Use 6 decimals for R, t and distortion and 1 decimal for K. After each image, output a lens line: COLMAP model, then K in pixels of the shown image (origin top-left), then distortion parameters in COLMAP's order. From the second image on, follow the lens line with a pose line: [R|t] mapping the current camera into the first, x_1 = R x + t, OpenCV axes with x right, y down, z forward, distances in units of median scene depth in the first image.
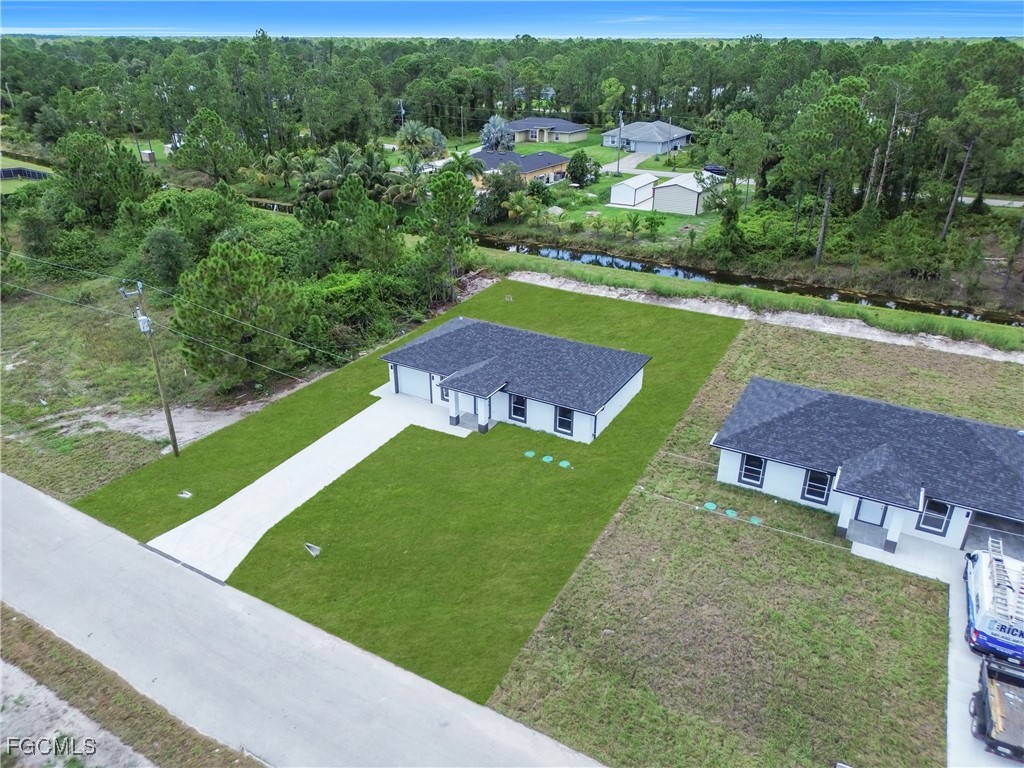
lens RADIAL K [[717.0, 0, 512.0], [0, 717.0, 384.0], [0, 0, 1]] dist [0.065402, -0.071247]
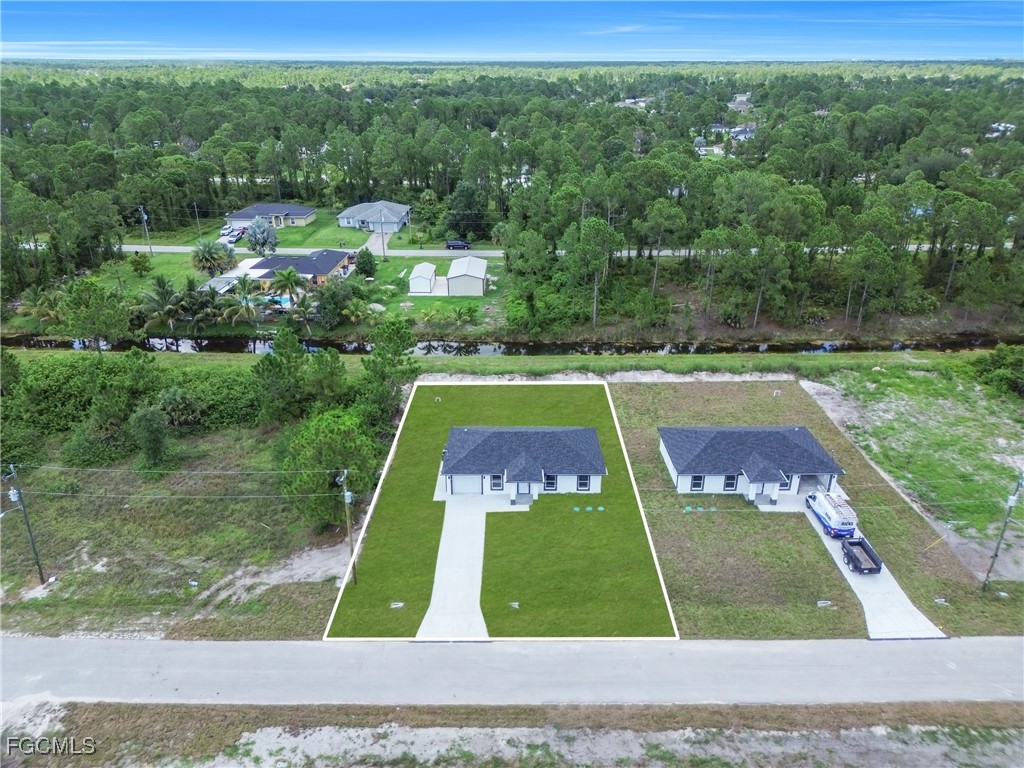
lens RADIAL K [[717.0, 0, 512.0], [0, 717.0, 384.0], [0, 0, 1]] dist [0.065402, -0.071247]
pose [[0.867038, -0.207175, 0.453126, -0.665134], [0.216989, 0.975685, 0.030897, -0.221560], [-0.448509, 0.071534, 0.890911, -0.338896]]
